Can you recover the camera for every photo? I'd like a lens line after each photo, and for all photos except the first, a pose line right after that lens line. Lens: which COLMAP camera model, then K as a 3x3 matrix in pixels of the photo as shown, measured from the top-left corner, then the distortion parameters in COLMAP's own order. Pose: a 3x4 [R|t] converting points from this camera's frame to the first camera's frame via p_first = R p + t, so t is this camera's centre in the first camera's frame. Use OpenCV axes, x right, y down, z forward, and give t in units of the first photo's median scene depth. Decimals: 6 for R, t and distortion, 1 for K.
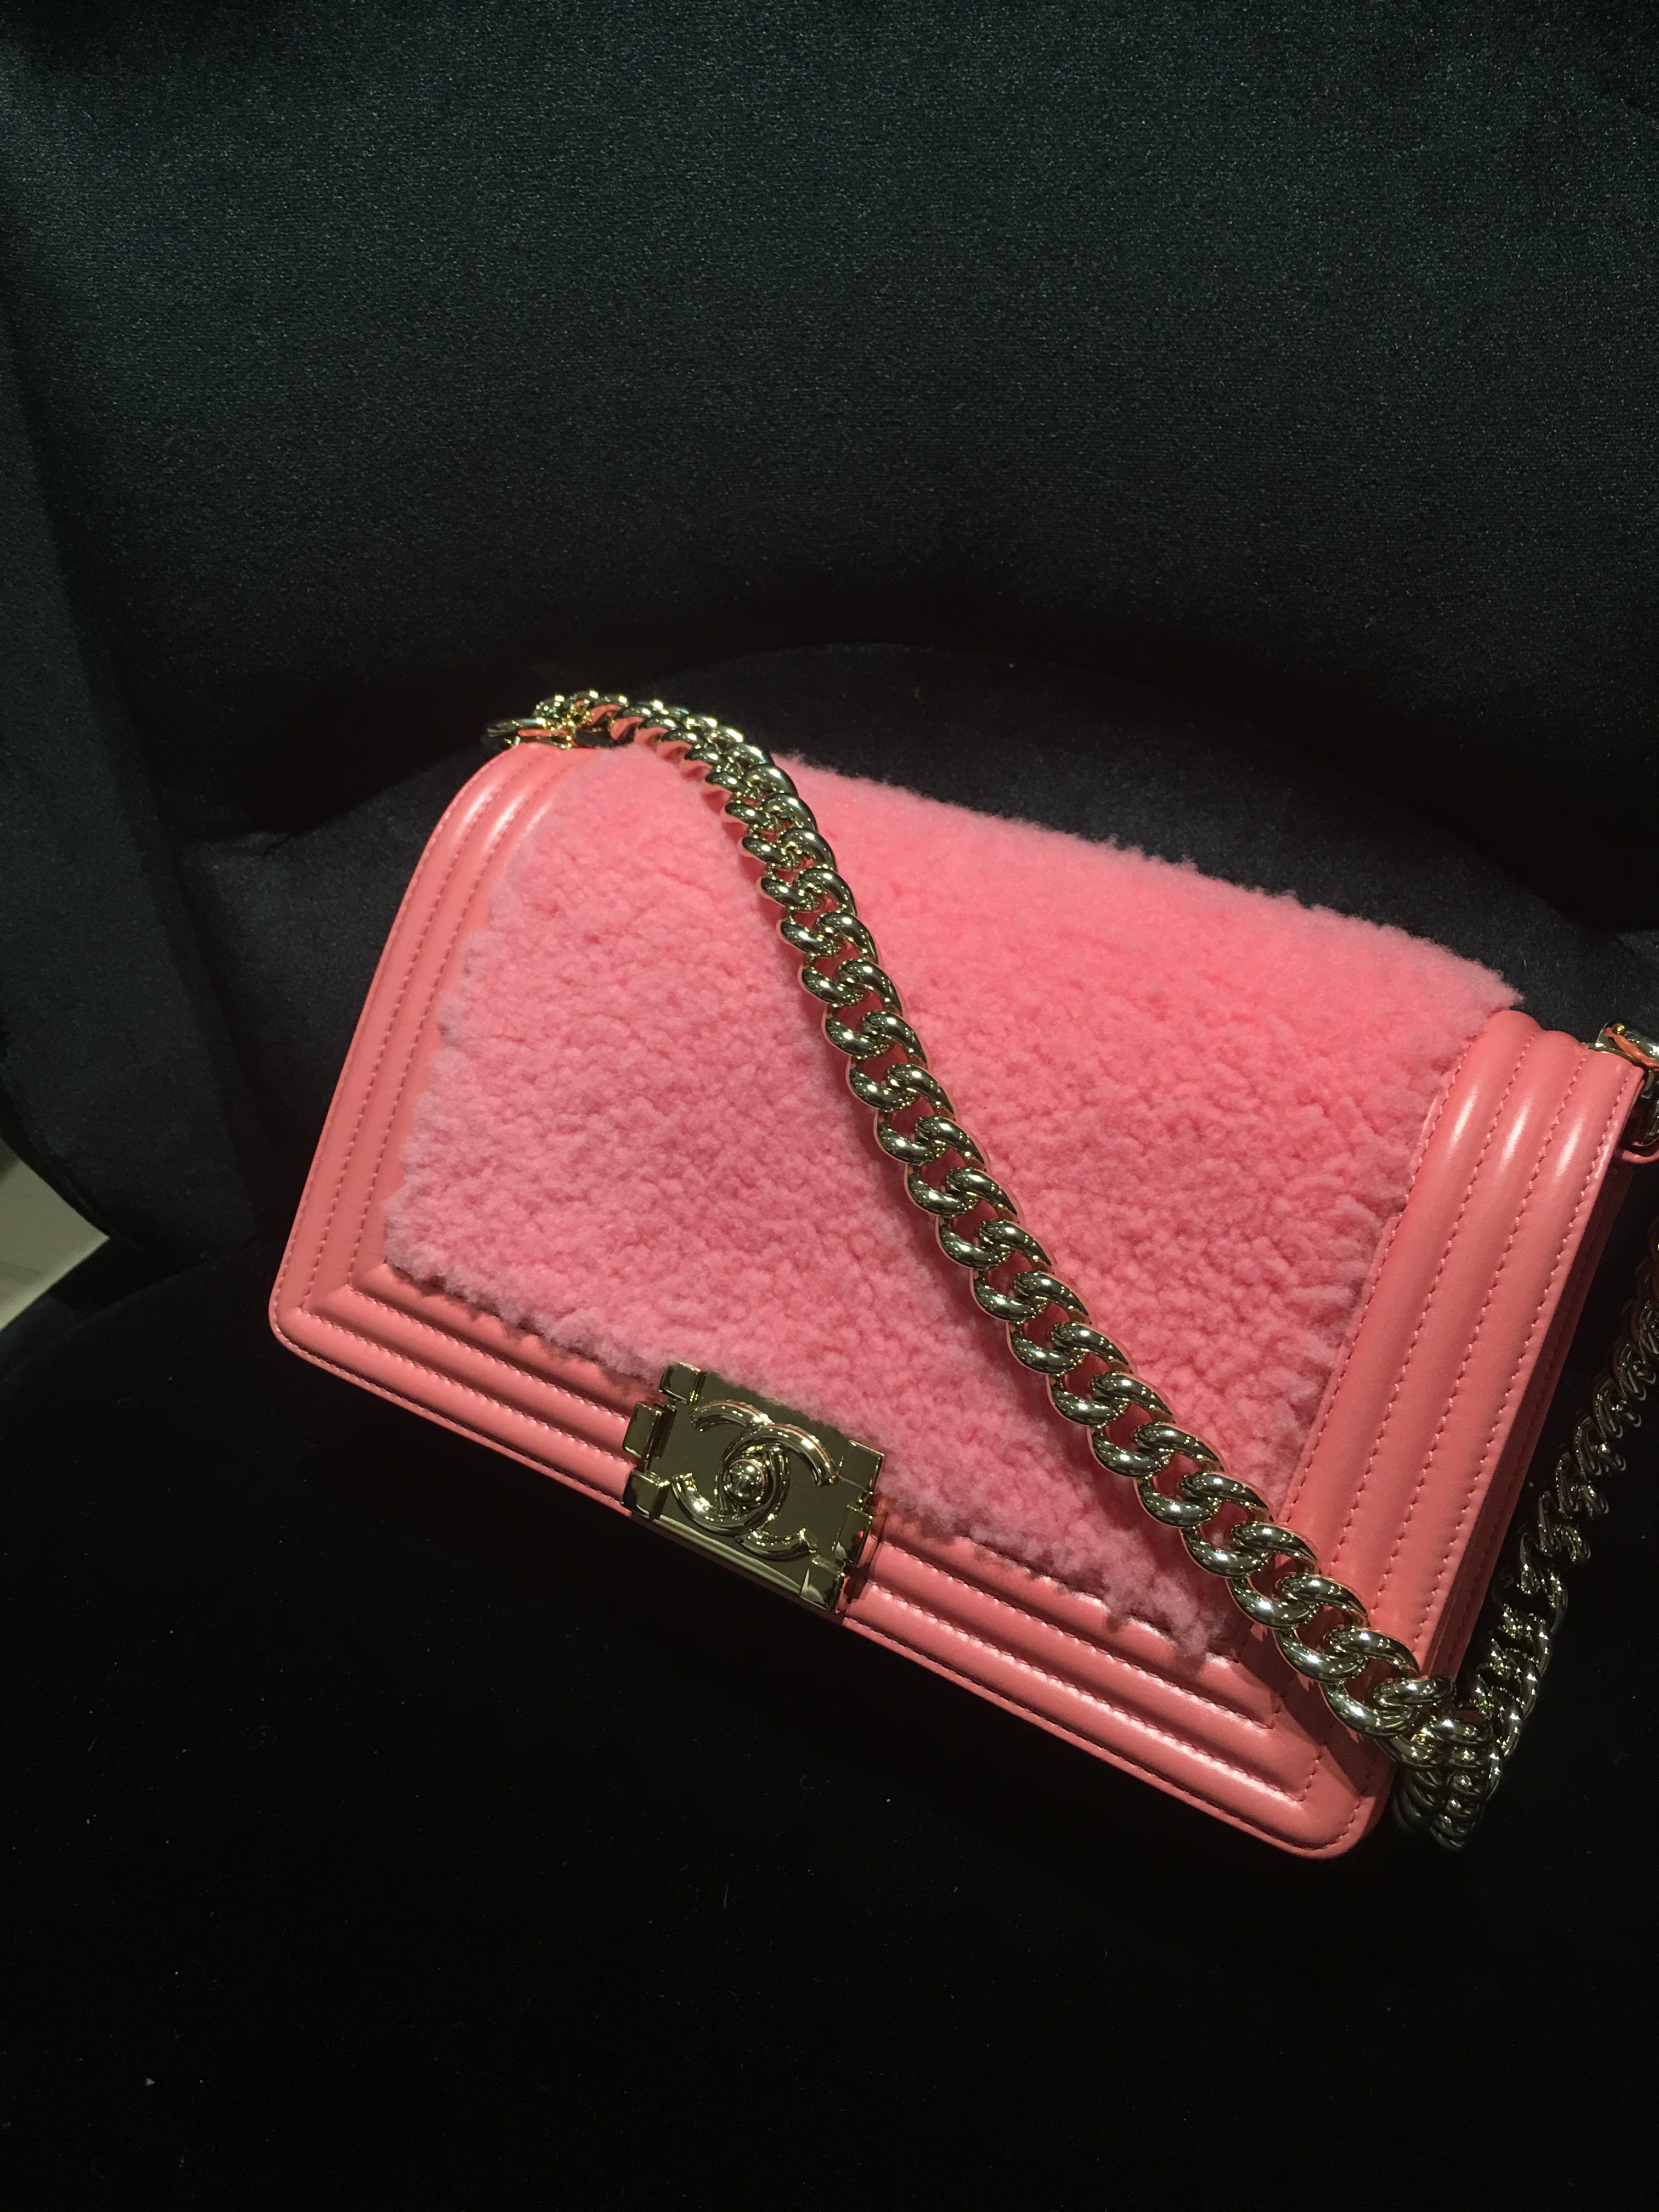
lens RADIAL K [[1915.8, 0, 826.7], [0, 1915.8, 1114.6], [0, 0, 1]] dist [0.074955, -0.118112]
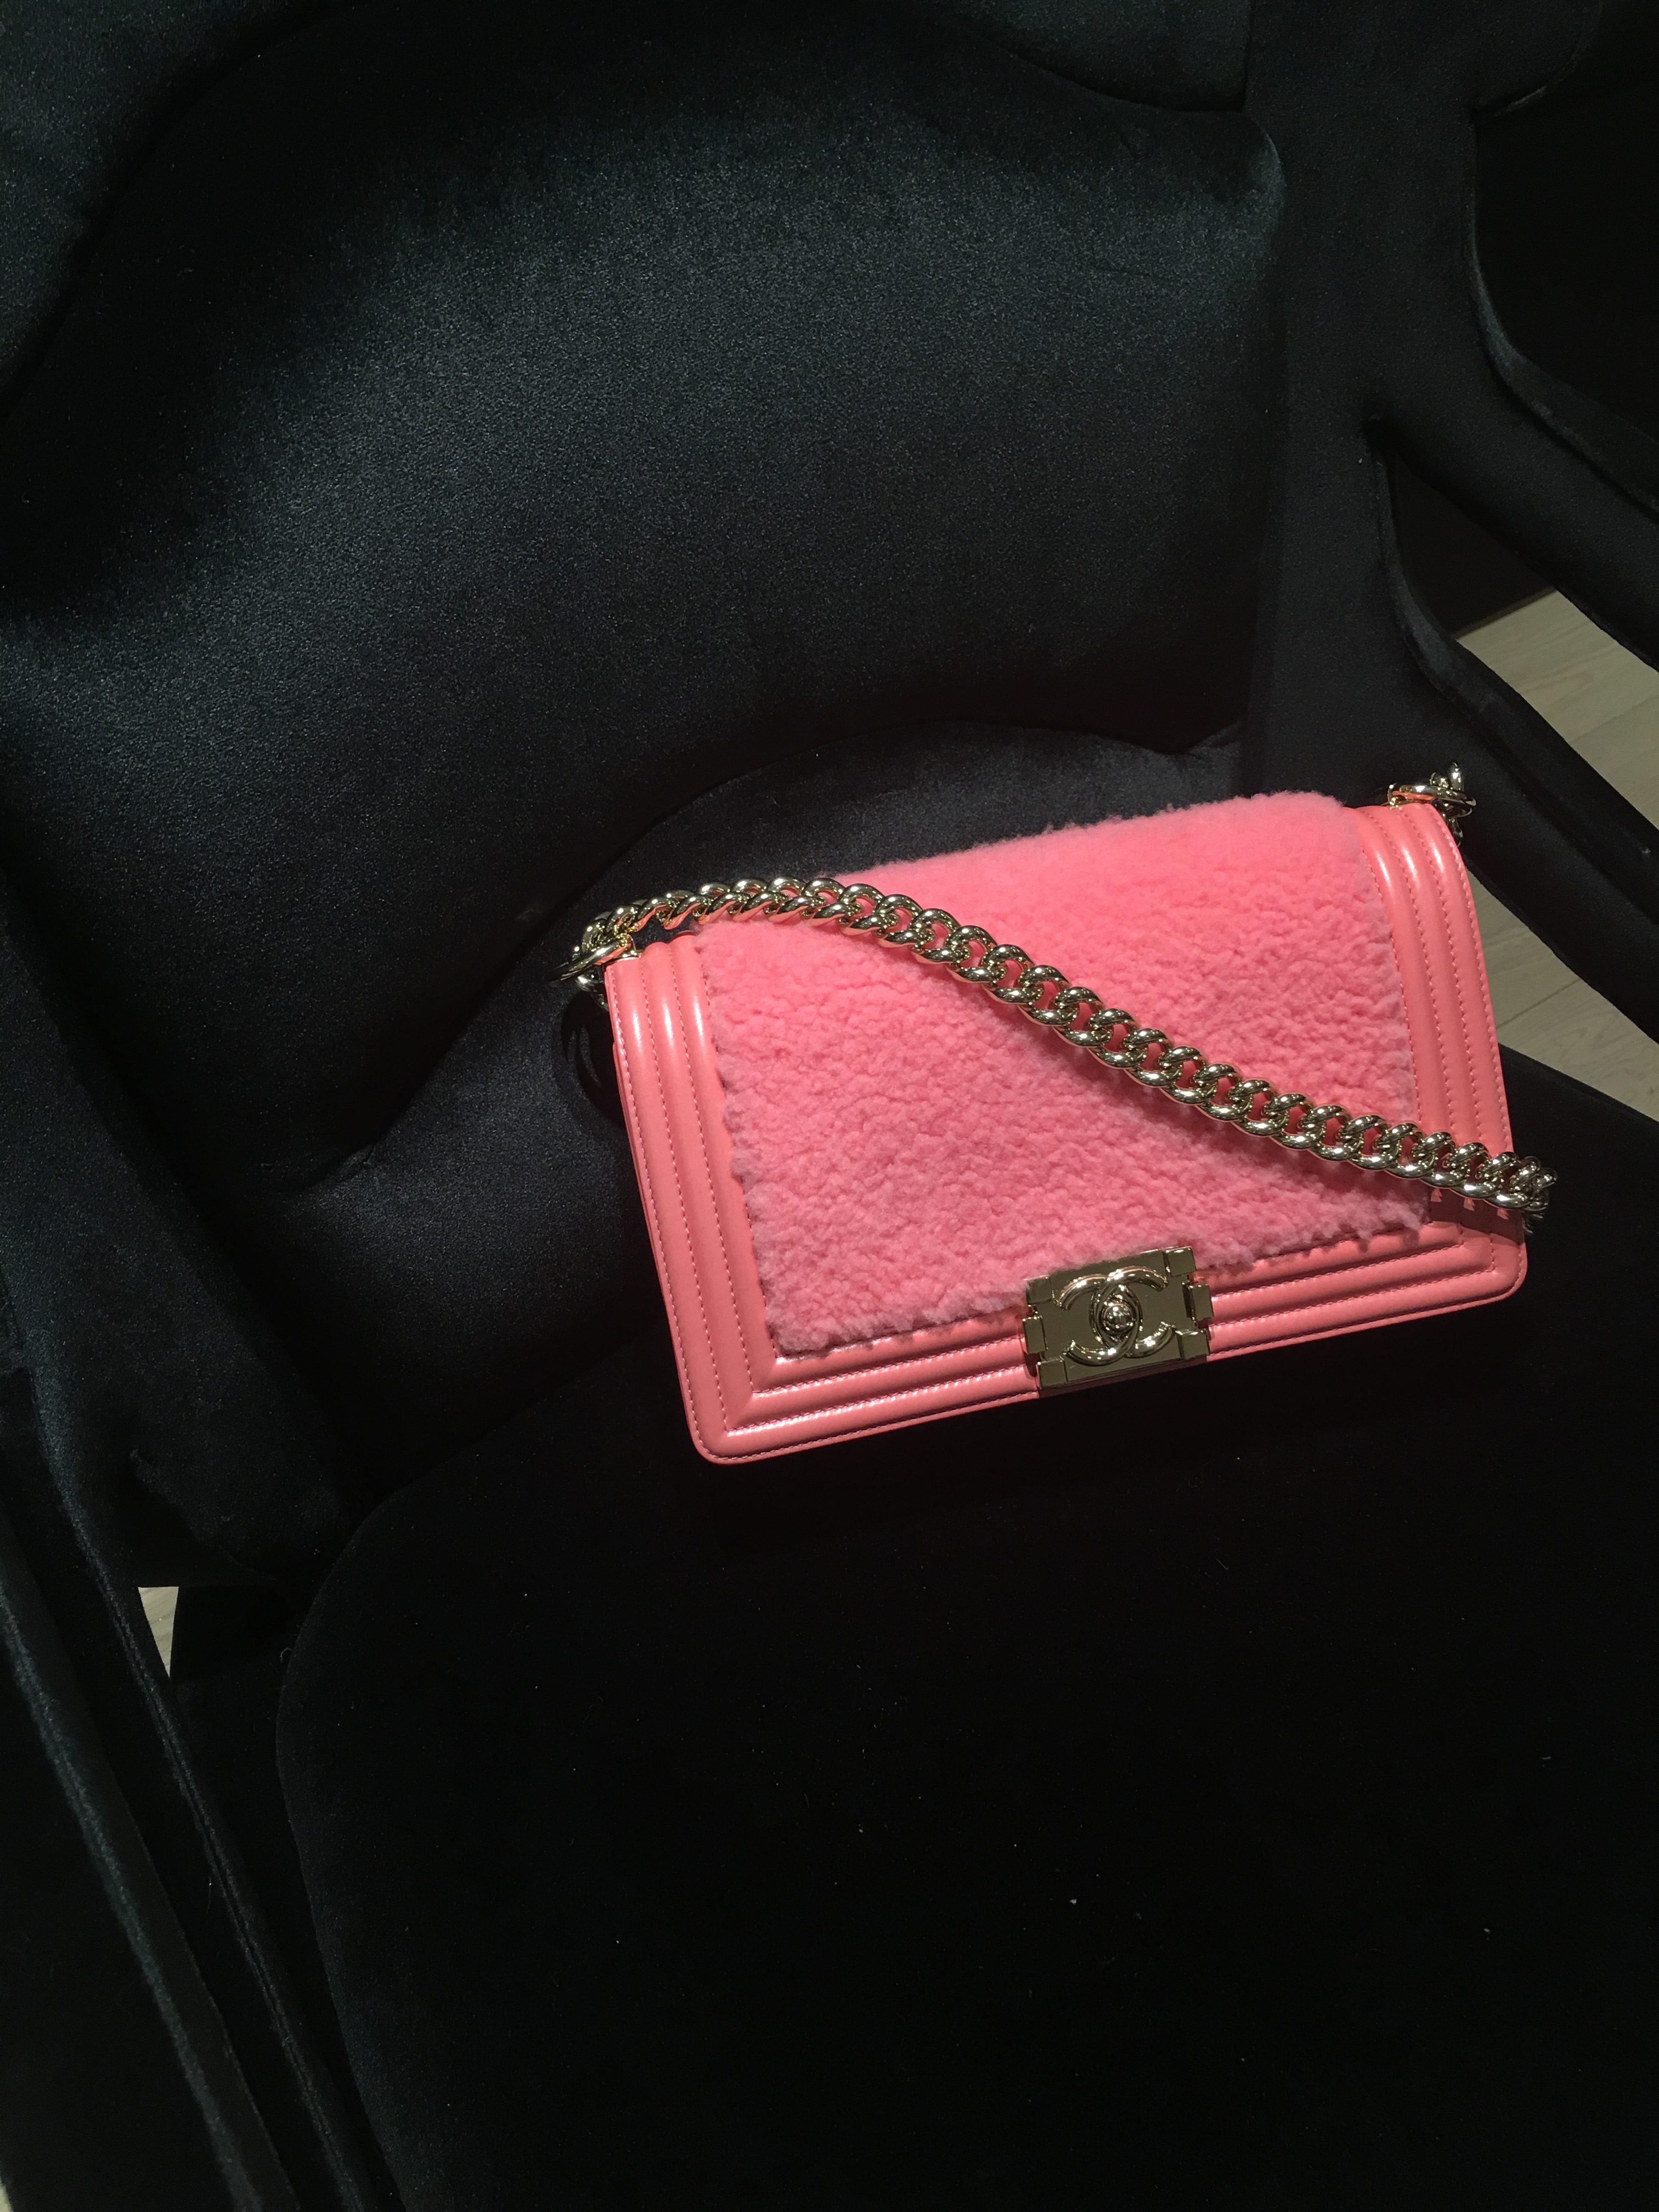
lens RADIAL K [[1915.8, 0, 827.2], [0, 1915.8, 1099.2], [0, 0, 1]] dist [0.074955, -0.118112]
pose [[0.729408, -0.496911, 0.470153, -0.839338], [0.484125, 0.860537, 0.158427, -0.302956], [-0.483308, 0.112055, 0.868250, -0.191131]]
